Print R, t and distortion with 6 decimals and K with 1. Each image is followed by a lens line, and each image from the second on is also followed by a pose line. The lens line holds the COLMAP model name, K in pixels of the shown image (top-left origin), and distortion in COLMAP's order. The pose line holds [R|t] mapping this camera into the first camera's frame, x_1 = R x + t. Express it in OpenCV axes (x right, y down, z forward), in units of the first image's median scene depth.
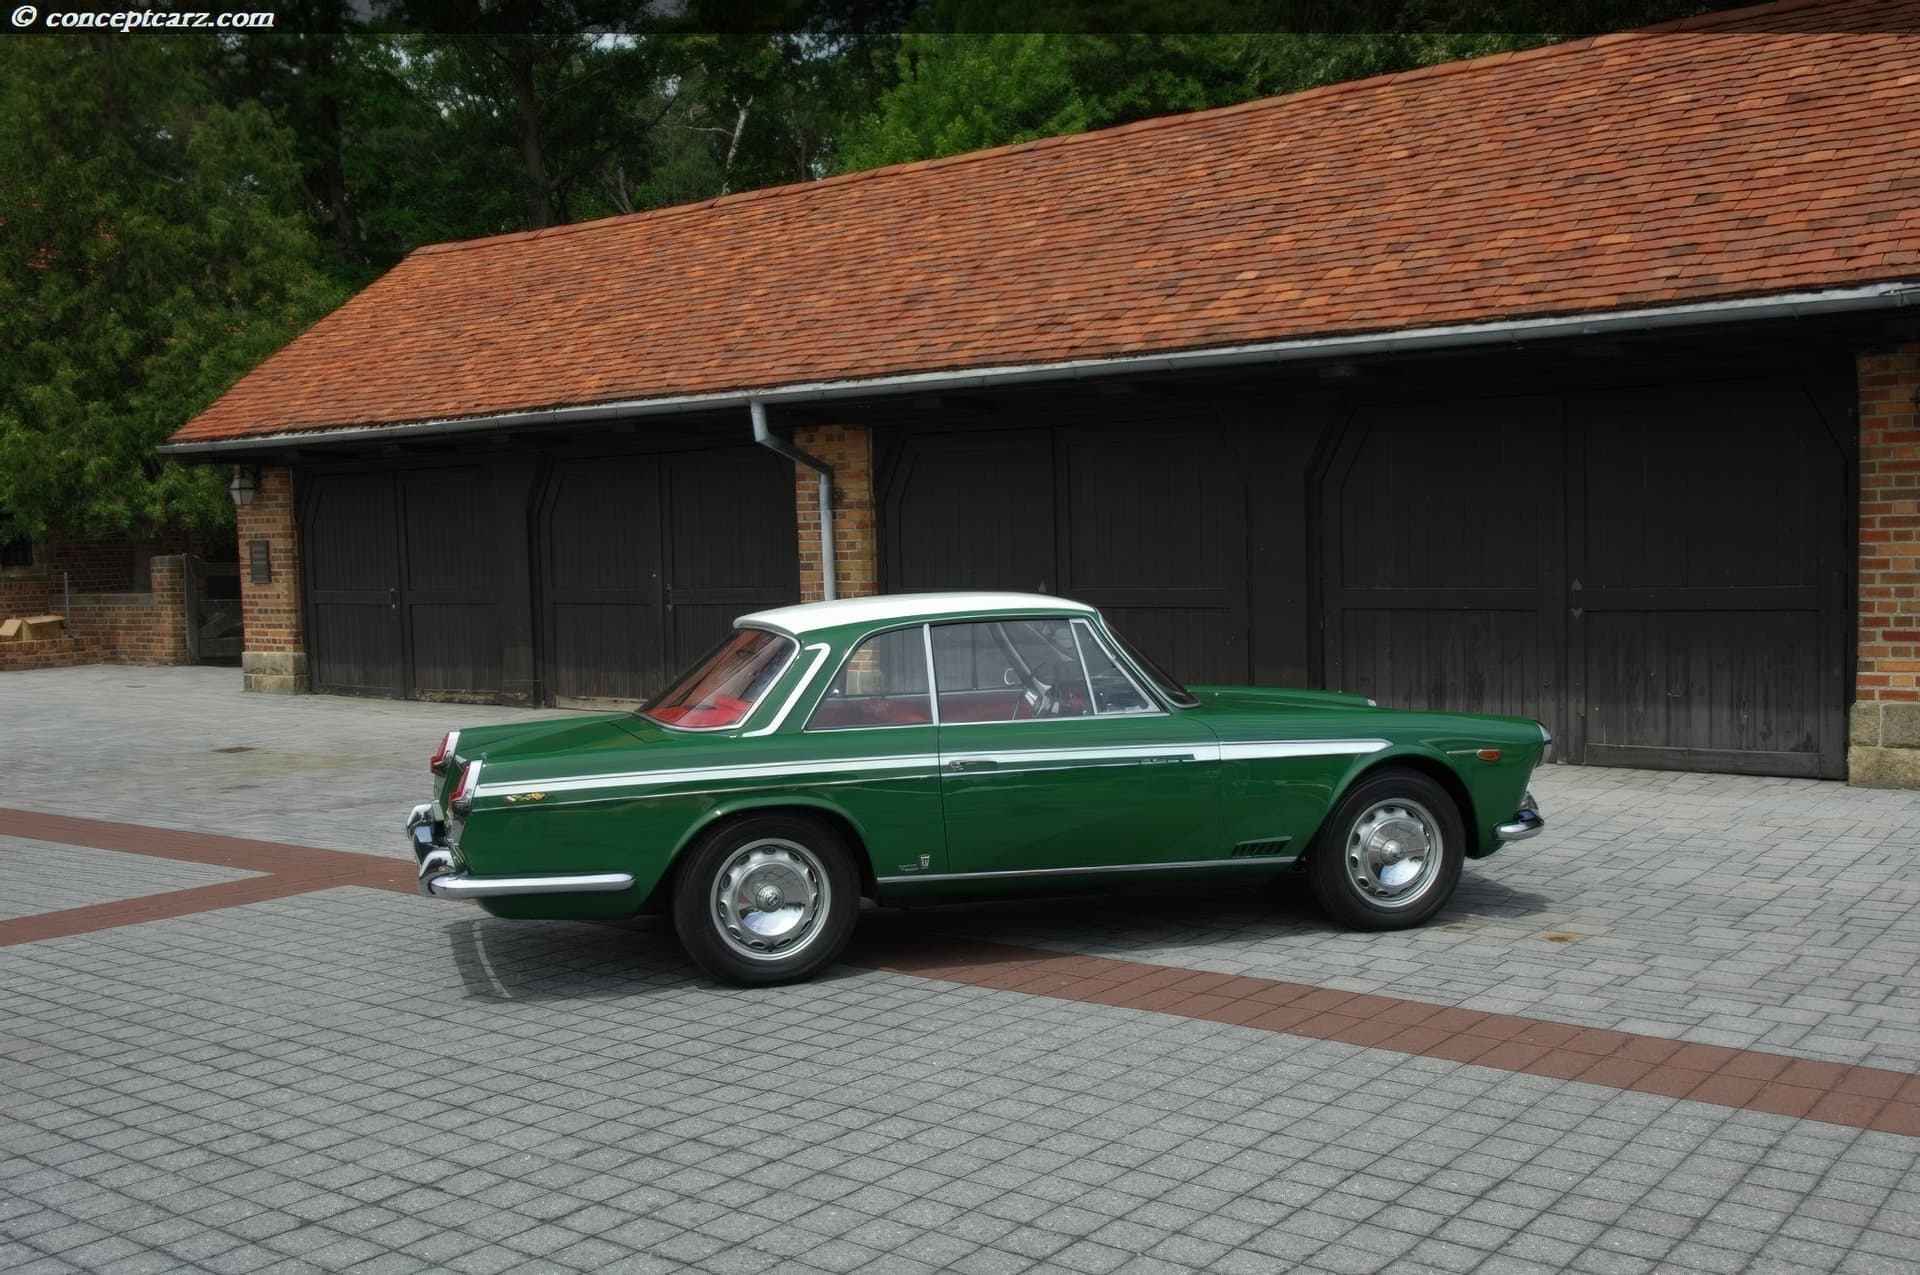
lens RADIAL K [[1735.8, 0, 960.0], [0, 1735.8, 637.5], [0, 0, 1]] dist [0.015563, 0.008243]
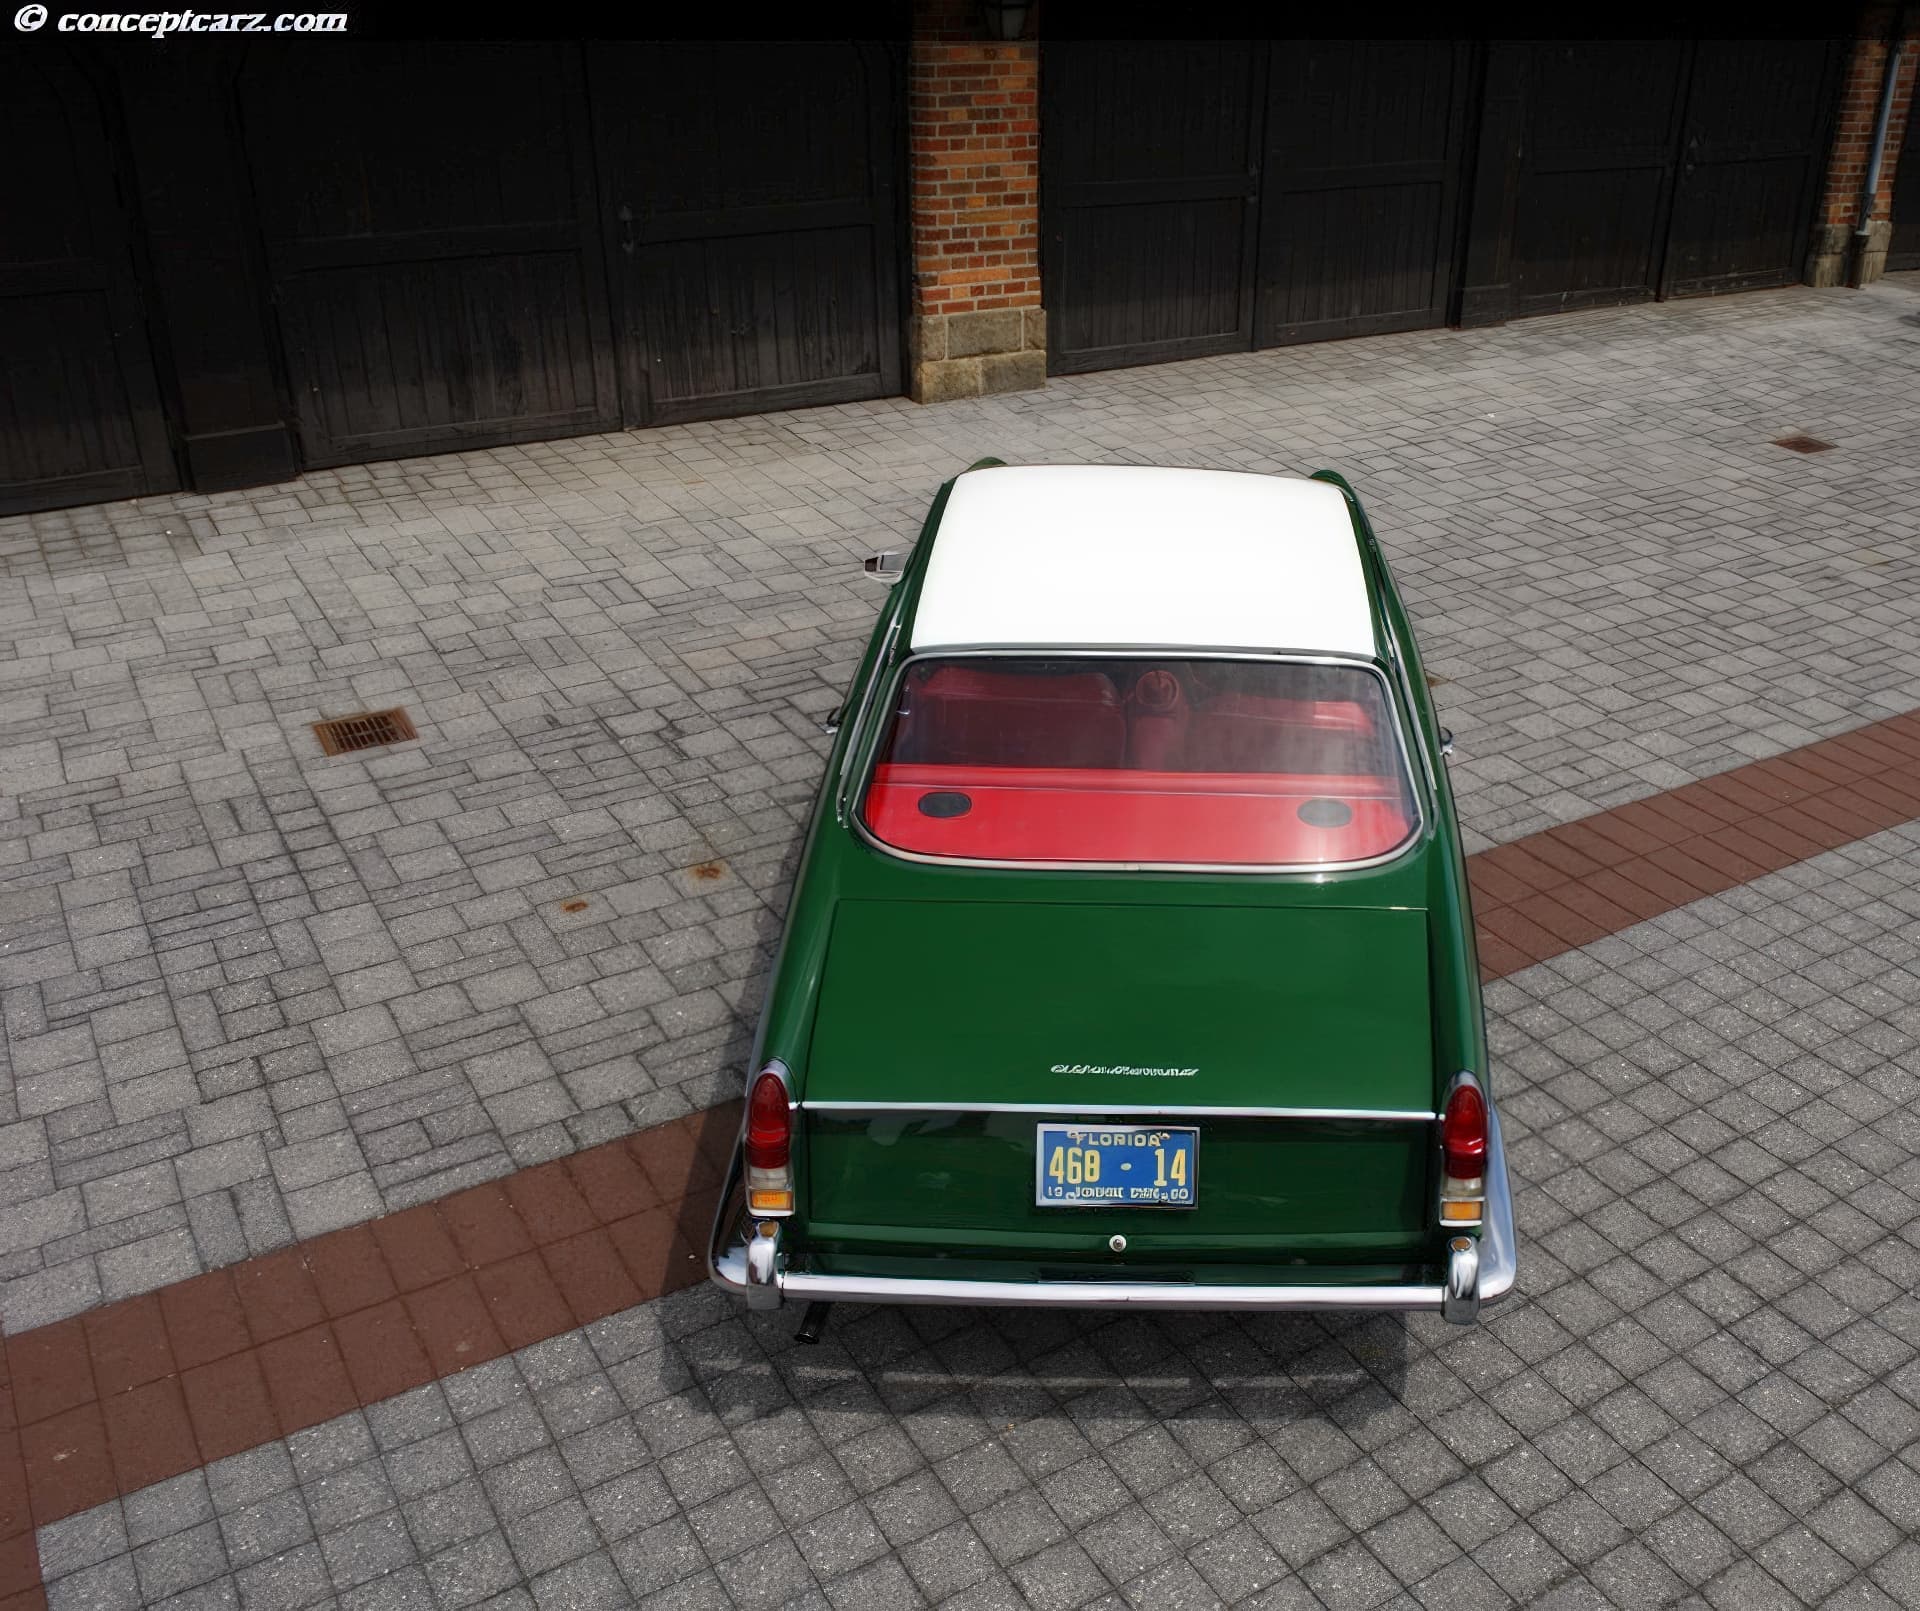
lens RADIAL K [[1834.4, 0, 960.0], [0, 1834.4, 805.5], [0, 0, 1]] dist [-0.043181, -0.006983]
pose [[0.361679, -0.404037, 0.840204, -0.725414], [0.023186, 0.904833, 0.425135, -0.237425], [-0.932014, -0.134282, 0.336627, 0.889051]]
